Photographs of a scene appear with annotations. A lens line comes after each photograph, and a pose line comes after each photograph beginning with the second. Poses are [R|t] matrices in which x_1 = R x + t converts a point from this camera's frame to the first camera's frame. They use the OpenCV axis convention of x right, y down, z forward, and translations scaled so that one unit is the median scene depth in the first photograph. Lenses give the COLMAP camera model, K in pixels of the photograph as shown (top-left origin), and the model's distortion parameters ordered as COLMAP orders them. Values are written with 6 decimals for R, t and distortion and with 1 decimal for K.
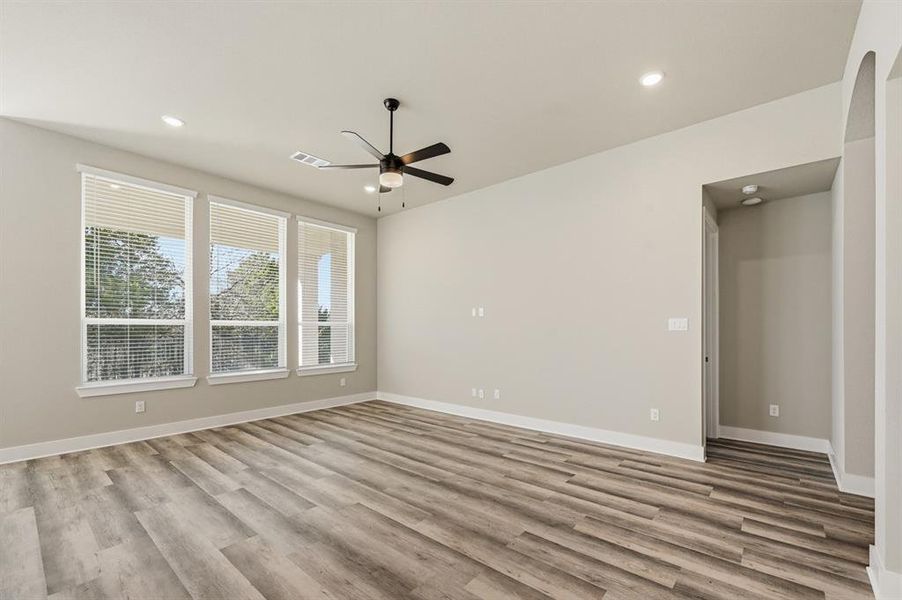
lens RADIAL K [[419.8, 0, 424.5], [0, 419.8, 328.9], [0, 0, 1]] dist [0.001726, 0.000957]
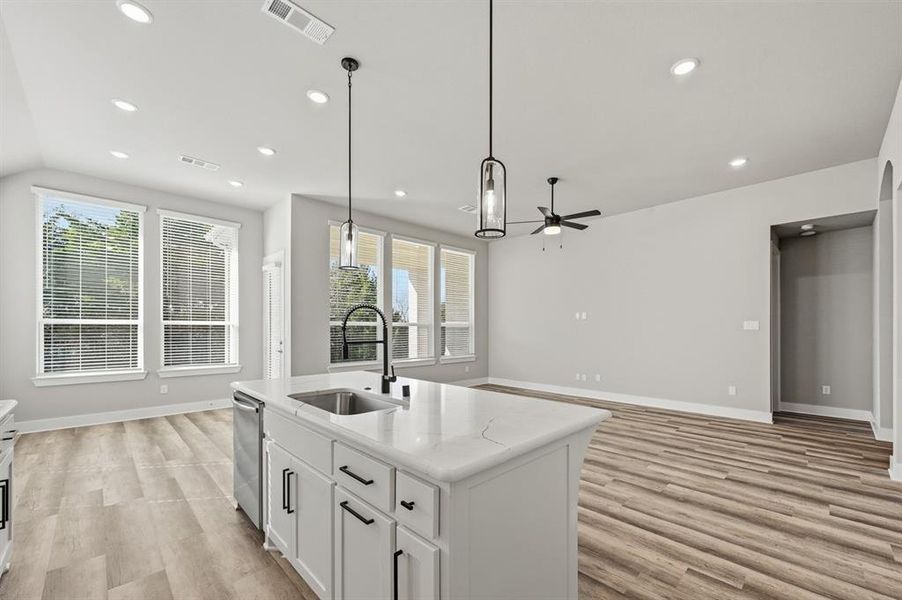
lens RADIAL K [[359.6, 0, 463.9], [0, 359.6, 327.7], [0, 0, 1]] dist [-0.001488, 0.001964]
pose [[0.995796, 0.000093, -0.091600, -0.240511], [-0.000278, 0.999998, -0.002006, 0.000146], [0.091600, 0.002023, 0.995794, -0.279073]]
